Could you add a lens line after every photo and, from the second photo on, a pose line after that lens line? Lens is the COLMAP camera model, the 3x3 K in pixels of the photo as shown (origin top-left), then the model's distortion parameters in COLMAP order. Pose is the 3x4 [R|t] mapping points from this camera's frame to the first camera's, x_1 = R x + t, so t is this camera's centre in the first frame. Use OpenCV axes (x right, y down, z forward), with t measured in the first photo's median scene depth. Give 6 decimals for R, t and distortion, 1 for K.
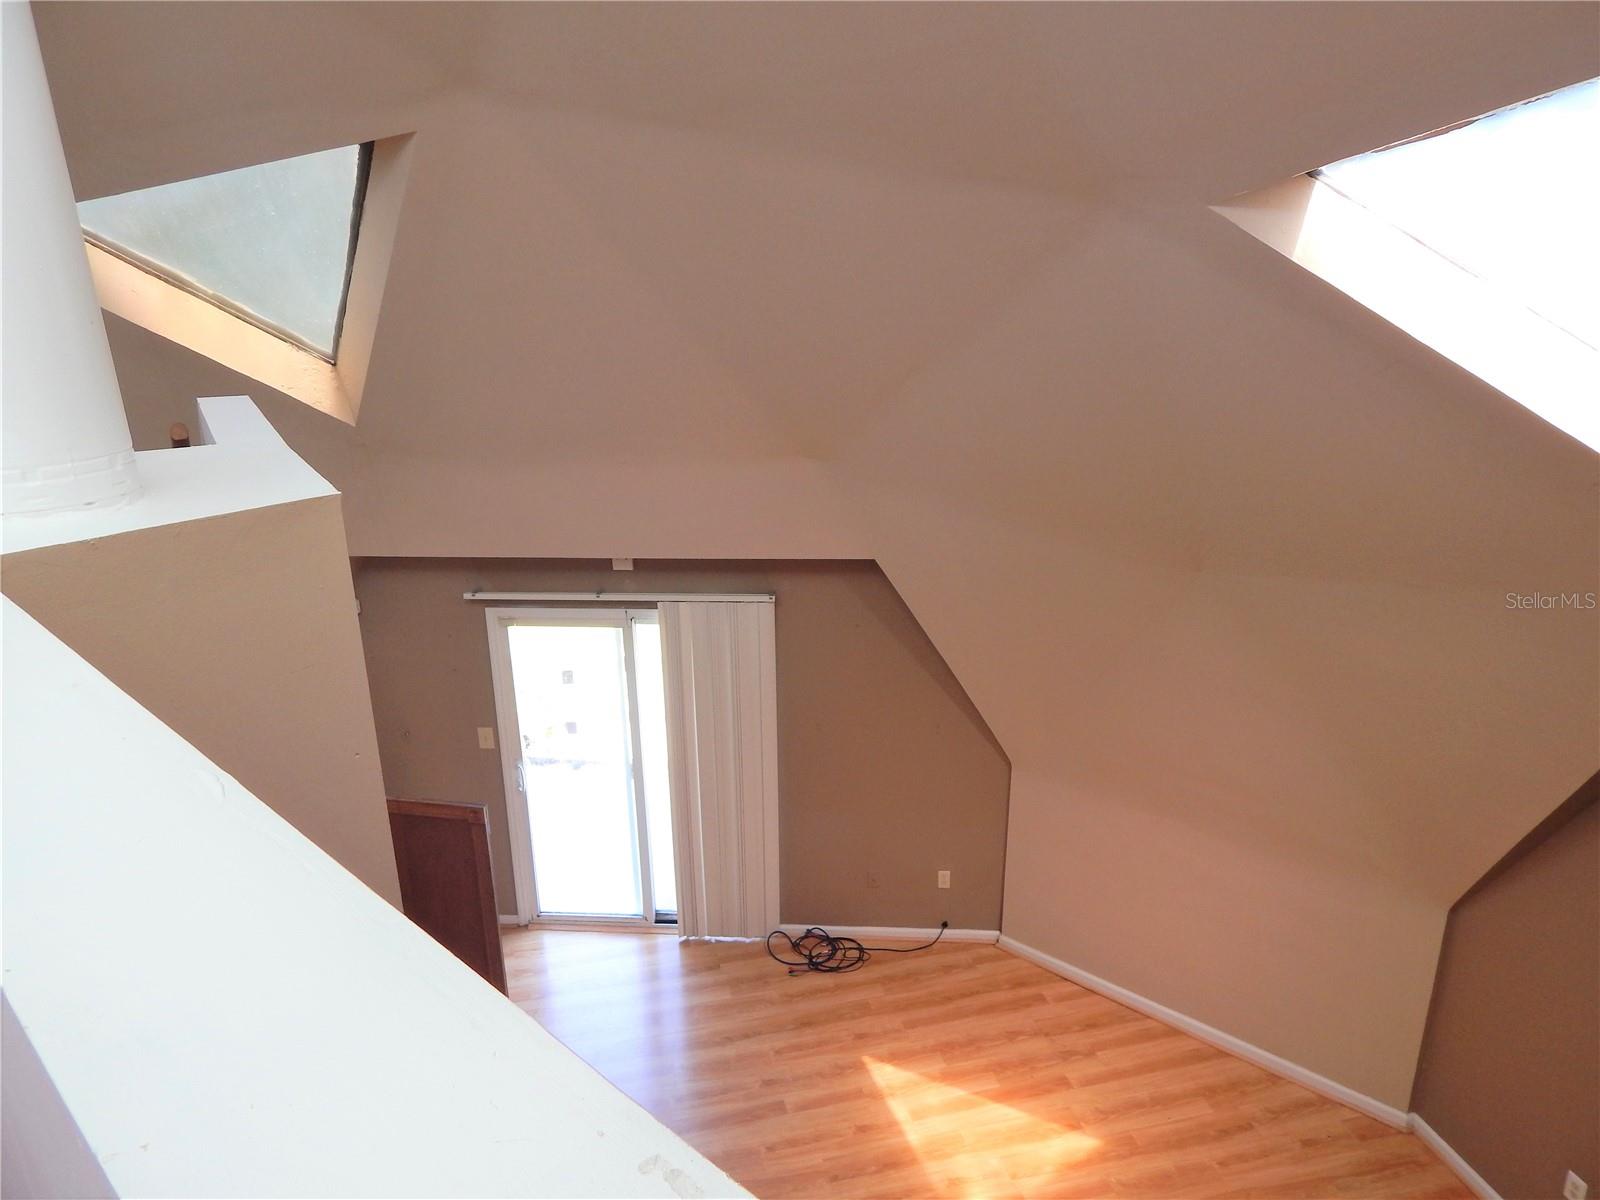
lens RADIAL K [[1054.1, 0, 801.8], [0, 1054.1, 590.2], [0, 0, 1]] dist [0.021150, -0.001522]
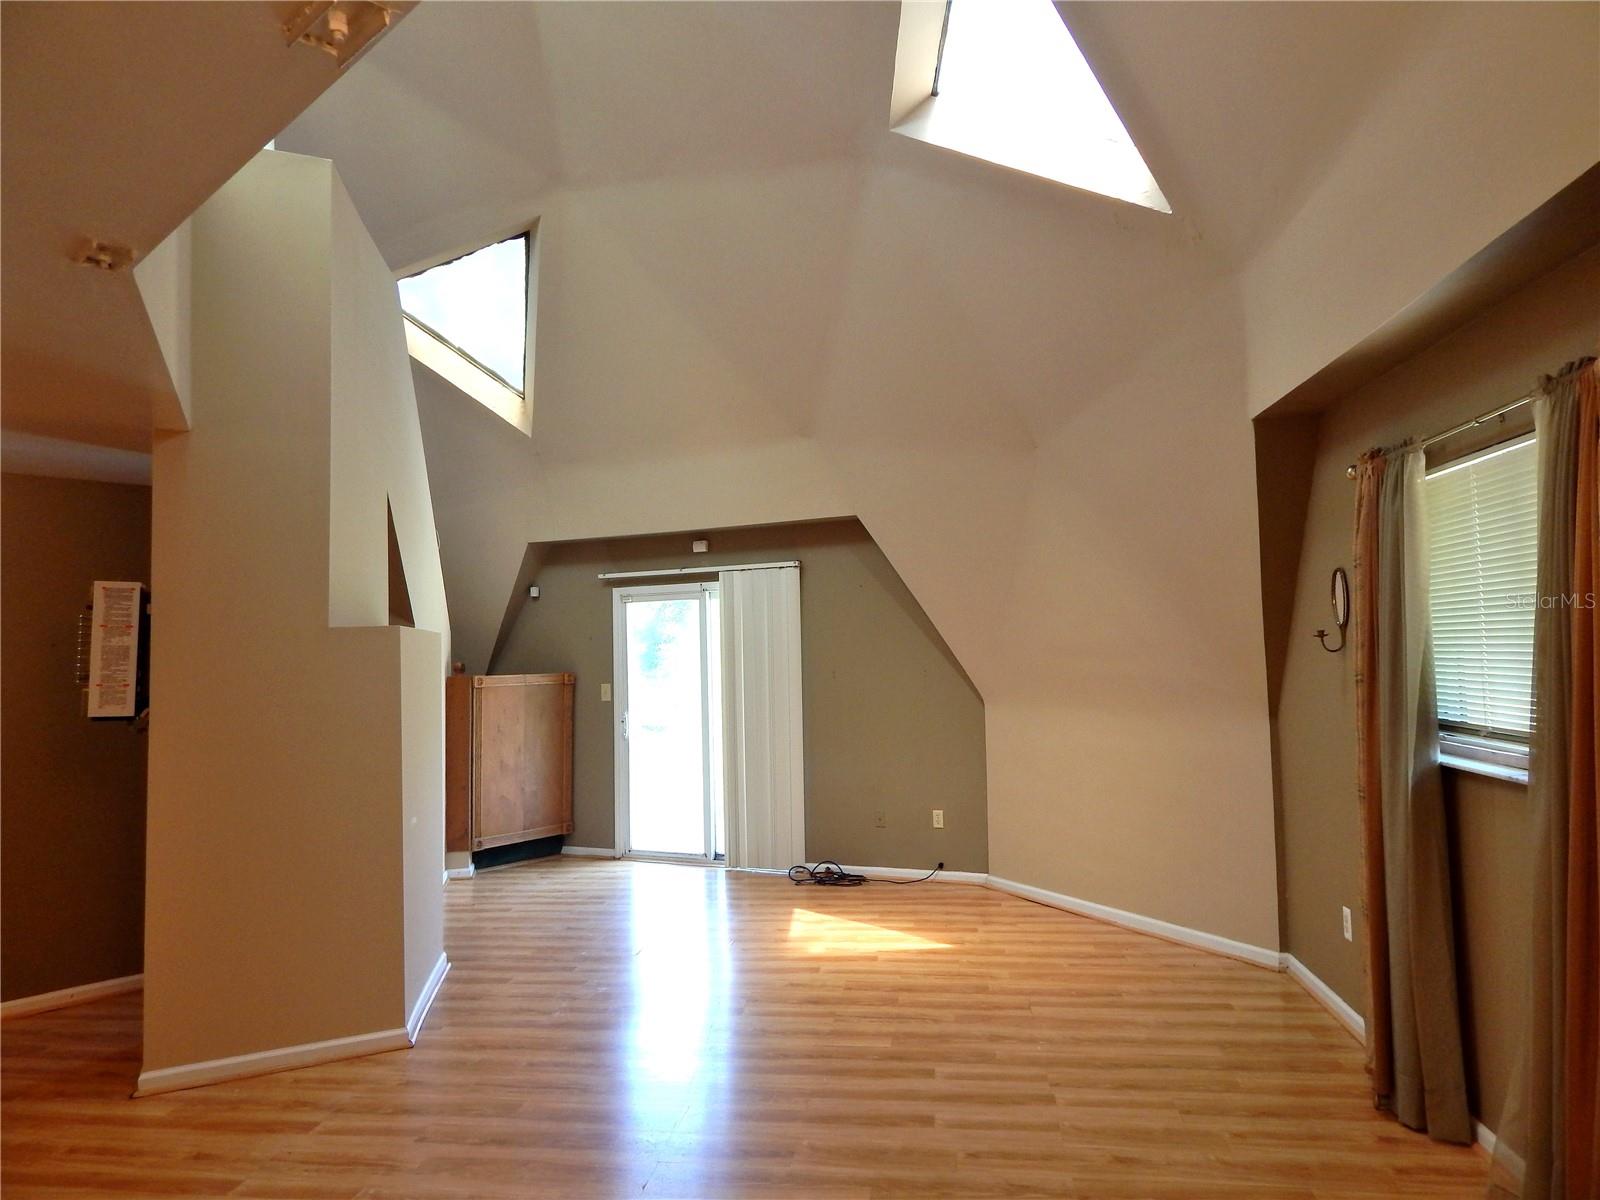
lens RADIAL K [[1054.1, 0, 801.8], [0, 1054.1, 590.2], [0, 0, 1]] dist [0.021150, -0.001522]
pose [[0.933155, -0.027744, -0.358403, 0.434007], [-0.102272, 0.935326, -0.338683, 0.468144], [0.344620, 0.352698, 0.869966, -0.123433]]
